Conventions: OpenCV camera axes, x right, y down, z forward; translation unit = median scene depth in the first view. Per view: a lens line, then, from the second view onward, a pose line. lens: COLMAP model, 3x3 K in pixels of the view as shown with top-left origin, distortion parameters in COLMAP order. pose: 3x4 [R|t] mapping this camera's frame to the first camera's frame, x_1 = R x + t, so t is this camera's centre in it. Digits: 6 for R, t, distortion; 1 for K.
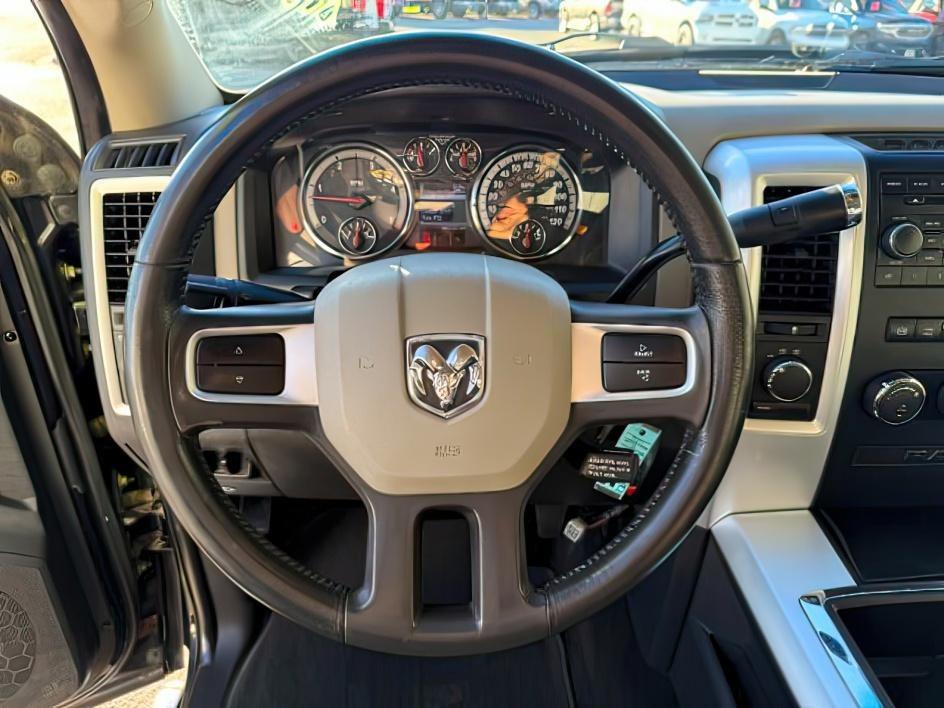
lens RADIAL K [[663.1, 0, 466.2], [0, 663.1, 351.9], [0, 0, 1]] dist [-0.003547, -0.002479]
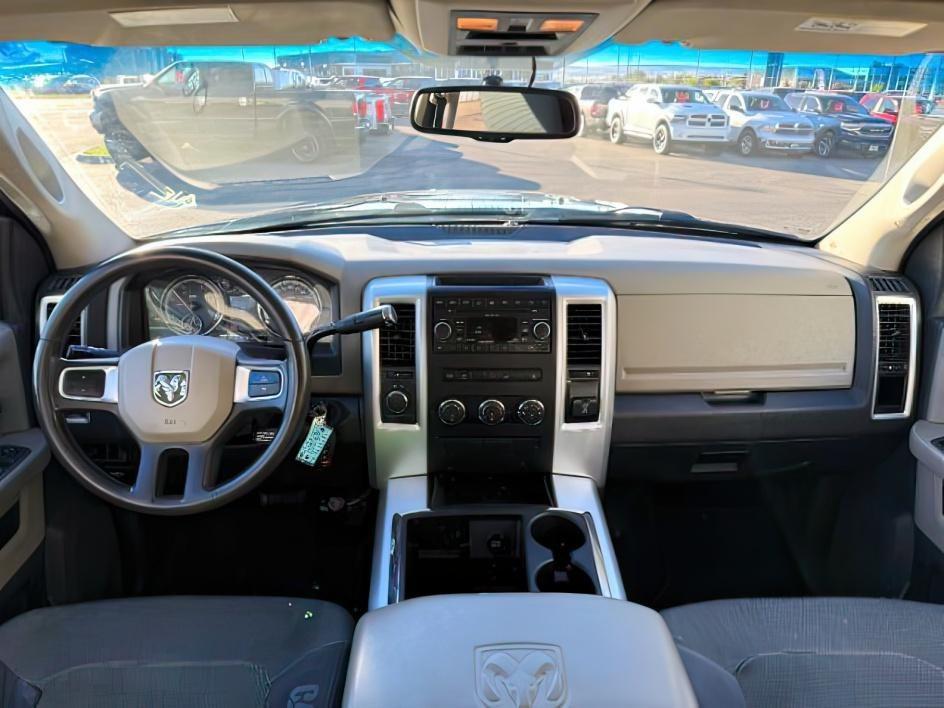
lens RADIAL K [[663.1, 0, 469.6], [0, 663.1, 361.6], [0, 0, 1]] dist [-0.003547, -0.002479]
pose [[0.999871, 0.003102, -0.015776, 0.724008], [-0.004720, 0.994609, -0.103588, 0.122488], [0.015369, 0.103649, 0.994495, -0.898861]]
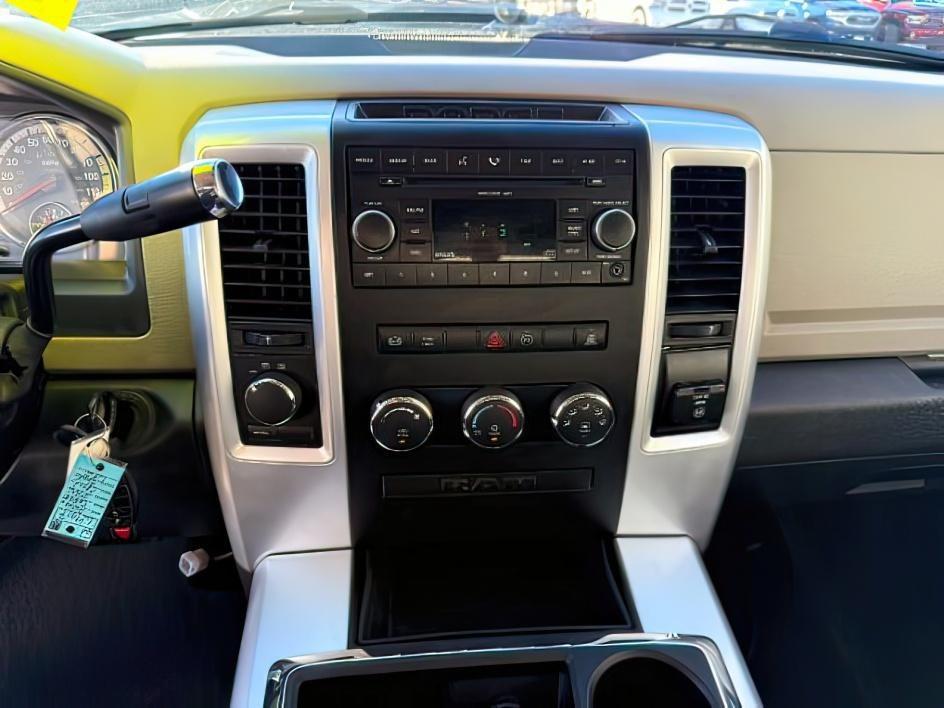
lens RADIAL K [[663.1, 0, 474.5], [0, 663.1, 357.9], [0, 0, 1]] dist [-0.003547, -0.002479]
pose [[0.998842, -0.011391, 0.046744, 0.697238], [0.010188, 0.999613, 0.025894, -0.029054], [-0.047021, -0.025388, 0.998571, 0.168724]]
